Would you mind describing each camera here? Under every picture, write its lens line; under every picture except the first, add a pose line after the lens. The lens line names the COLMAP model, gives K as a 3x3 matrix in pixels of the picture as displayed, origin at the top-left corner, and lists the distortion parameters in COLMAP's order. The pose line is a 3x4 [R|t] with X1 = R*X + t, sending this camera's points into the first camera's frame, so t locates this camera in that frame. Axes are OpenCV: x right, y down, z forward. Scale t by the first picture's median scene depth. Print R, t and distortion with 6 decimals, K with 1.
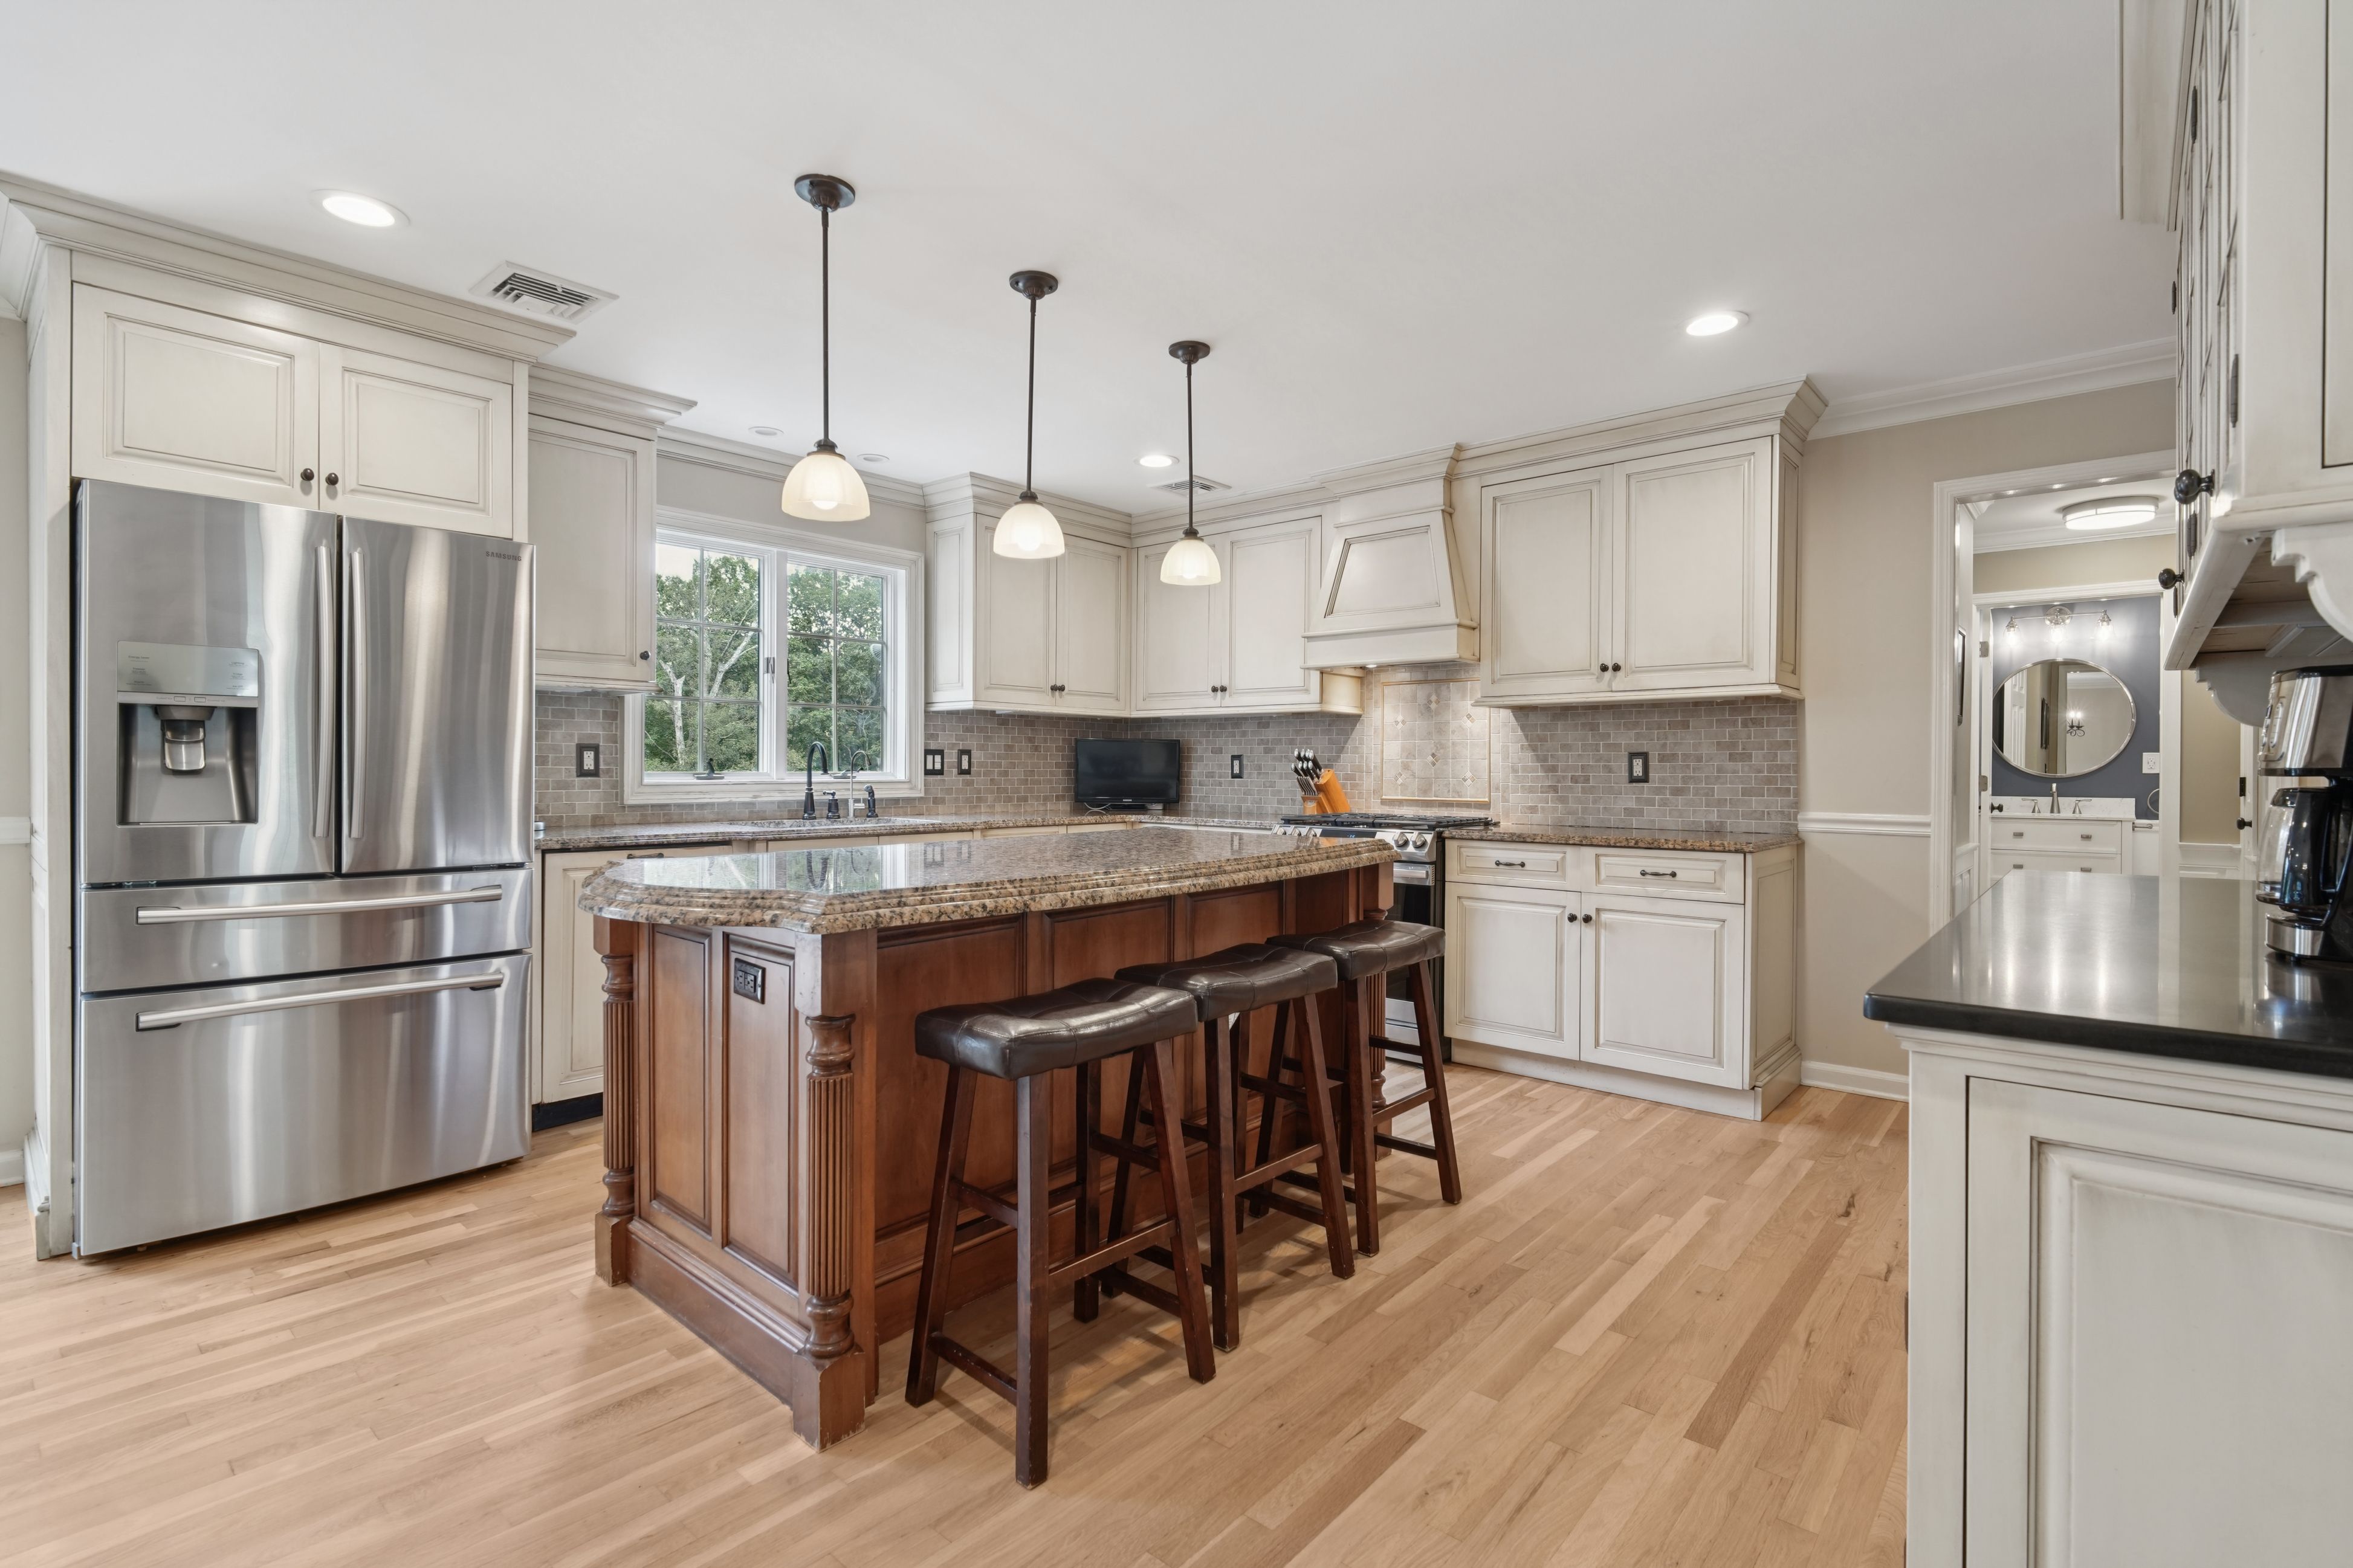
lens RADIAL K [[1094.4, 0, 1183.6], [0, 1094.4, 768.2], [0, 0, 1]] dist [0.006125, -0.002879]
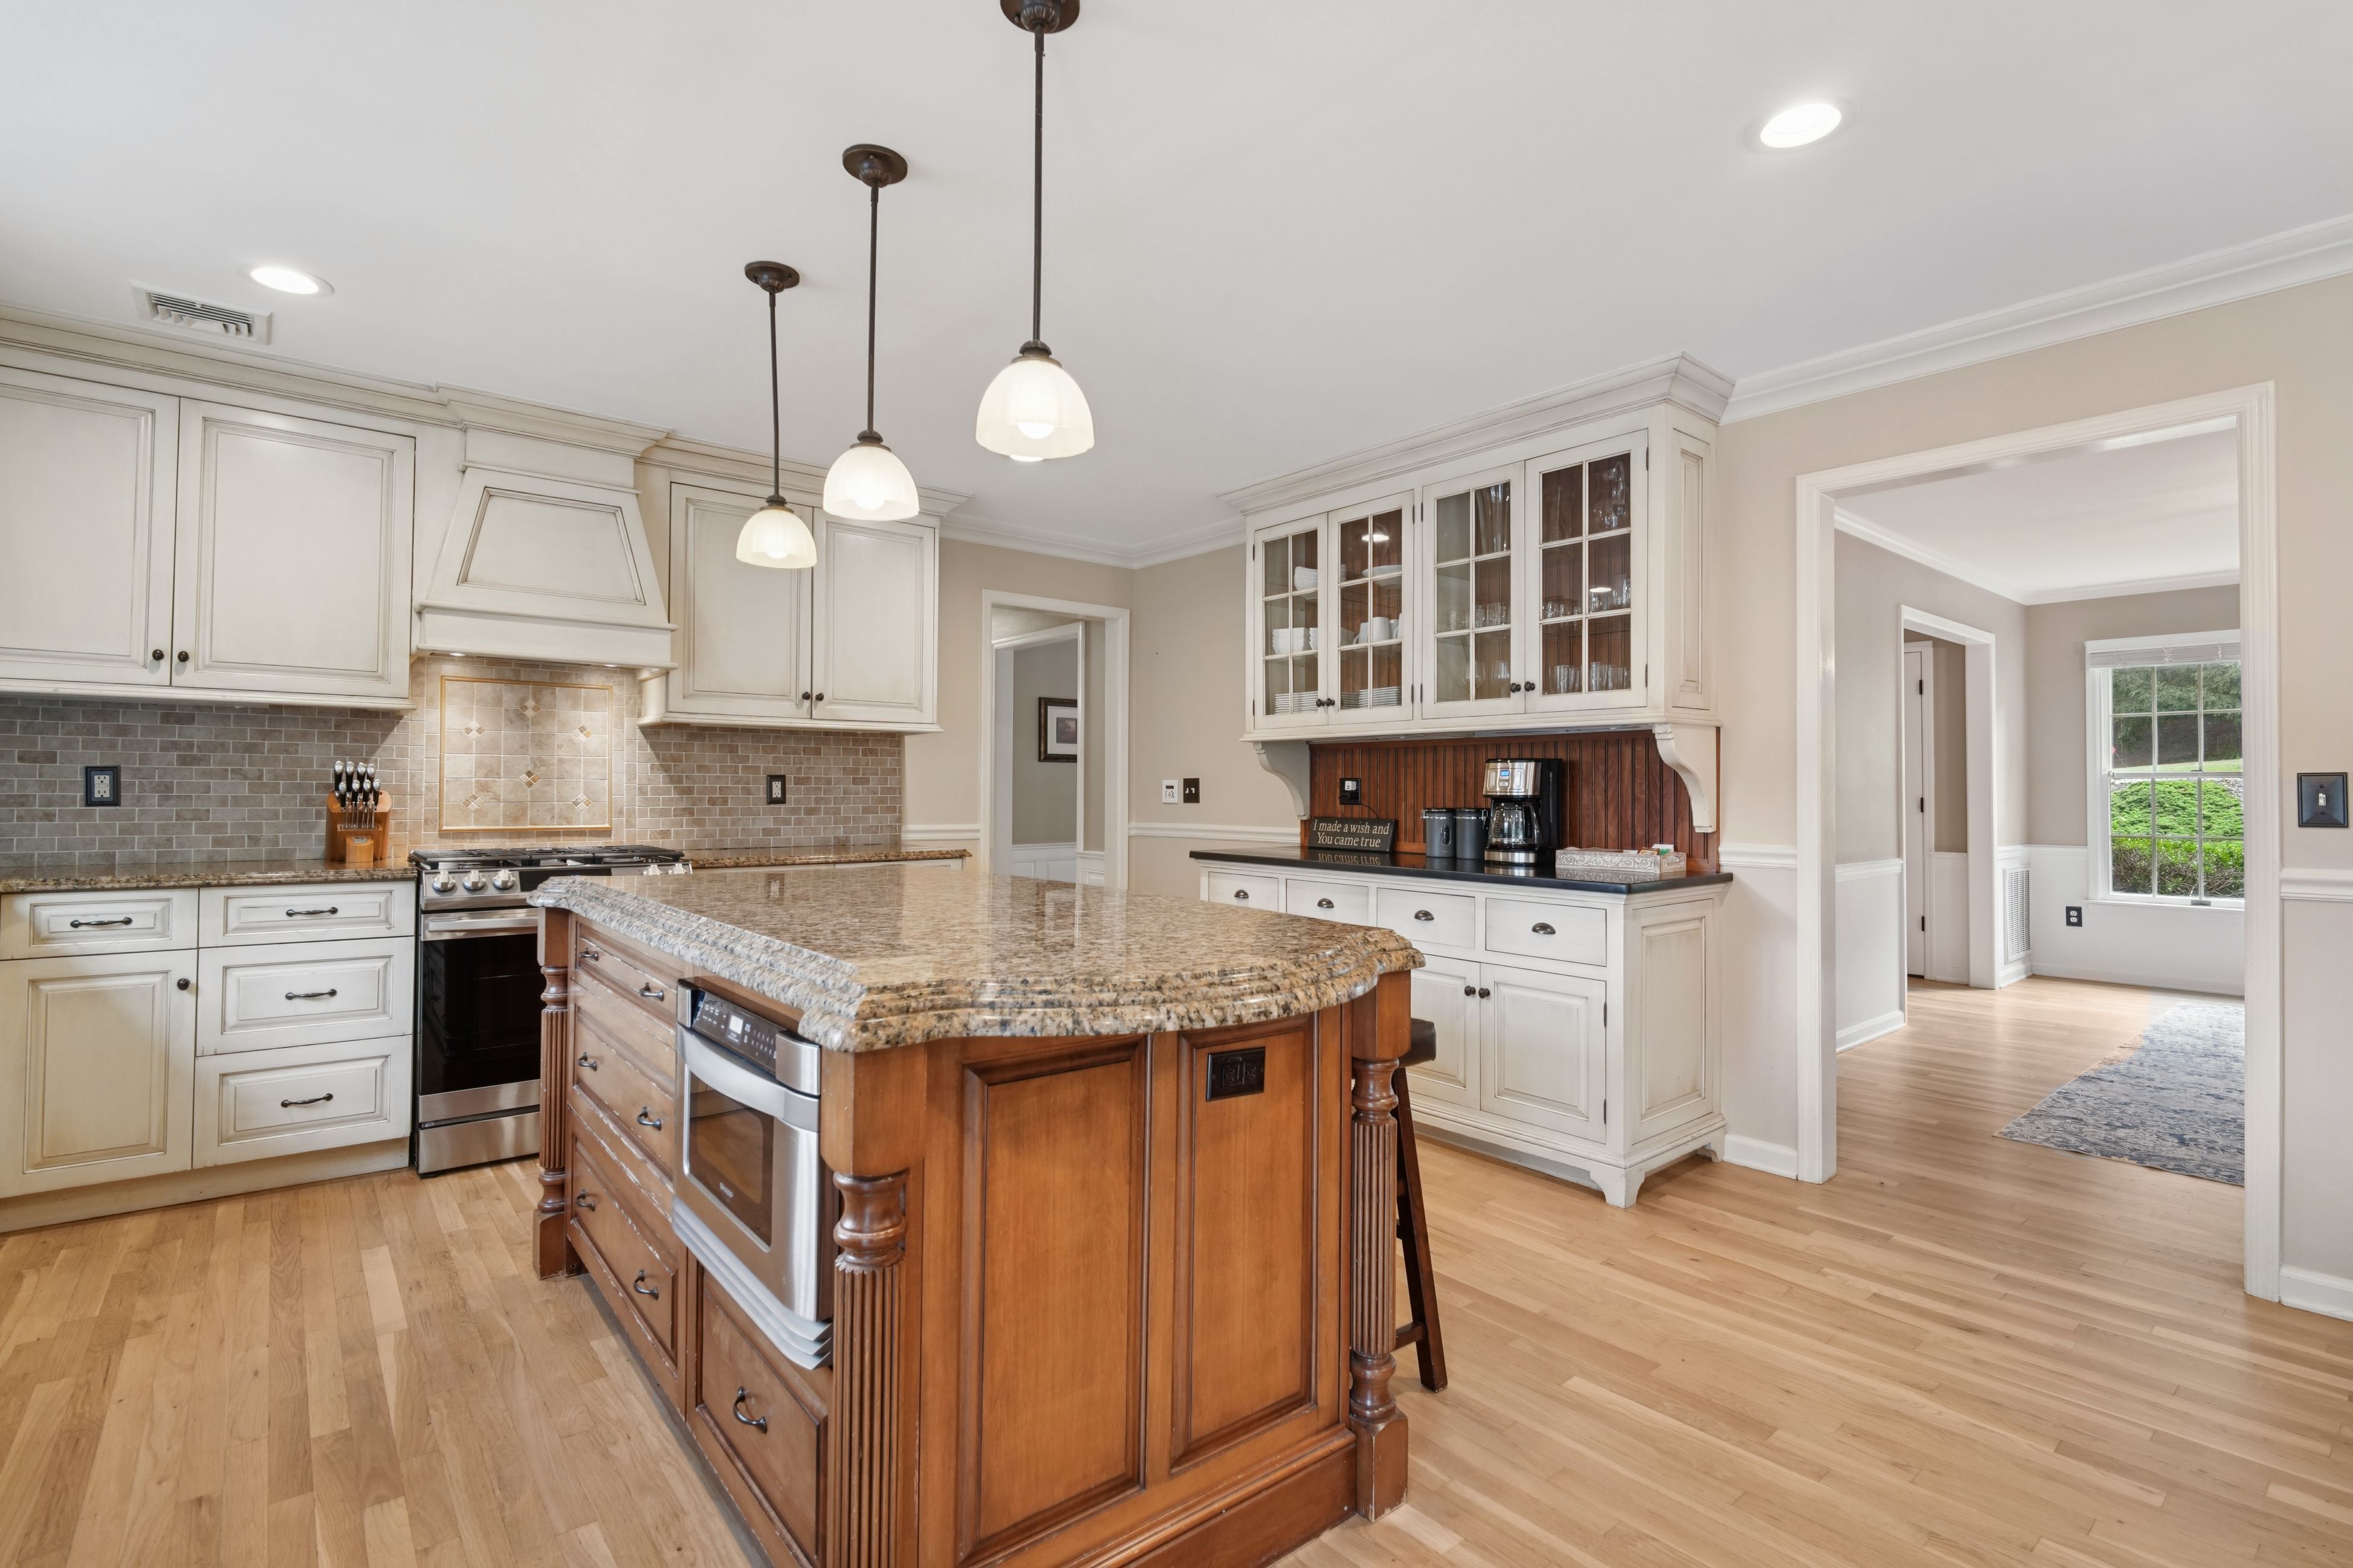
lens RADIAL K [[1094.4, 0, 1181.2], [0, 1094.4, 772.9], [0, 0, 1]] dist [0.006125, -0.002879]
pose [[0.158658, 0.013627, 0.987240, -0.560167], [-0.005616, 0.999901, -0.012899, -0.005141], [-0.987318, -0.003498, 0.158719, 0.436916]]
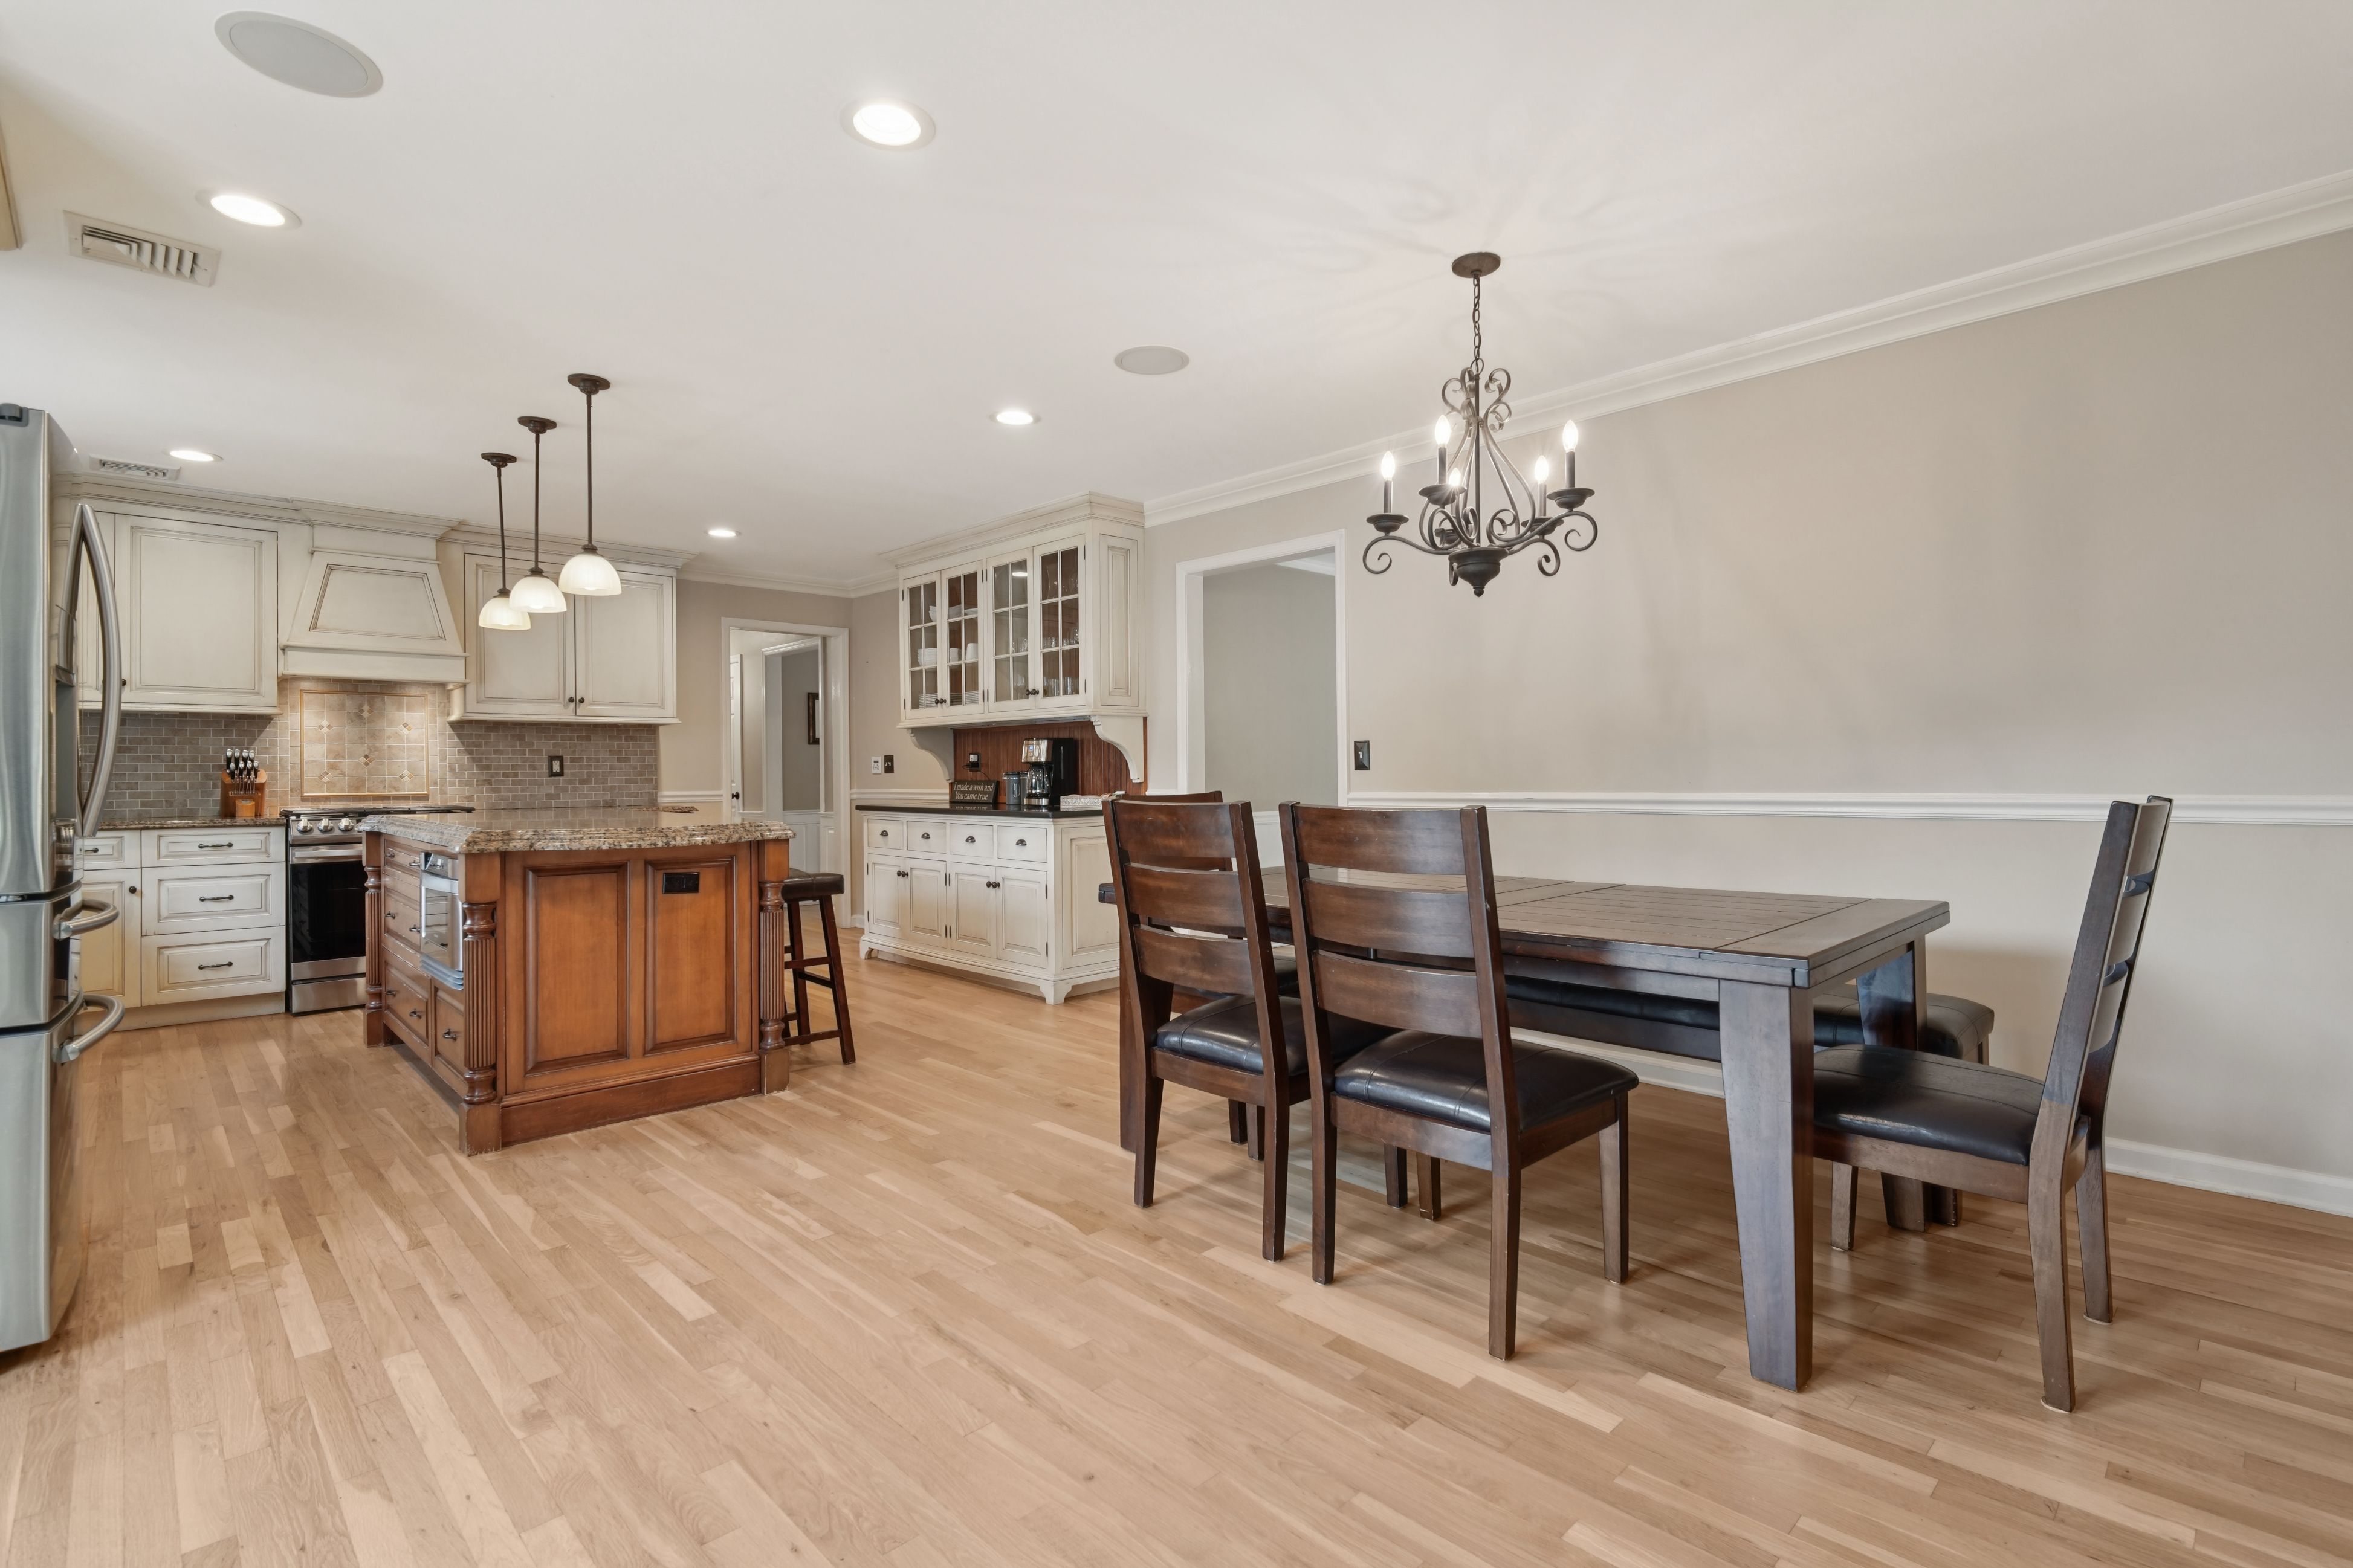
lens RADIAL K [[1094.4, 0, 1176.6], [0, 1094.4, 770.0], [0, 0, 1]] dist [0.006125, -0.002879]
pose [[0.083545, -0.002957, 0.996500, -0.976924], [0.008555, 0.999961, 0.002250, 0.008219], [-0.996467, 0.008337, 0.083567, 0.038040]]
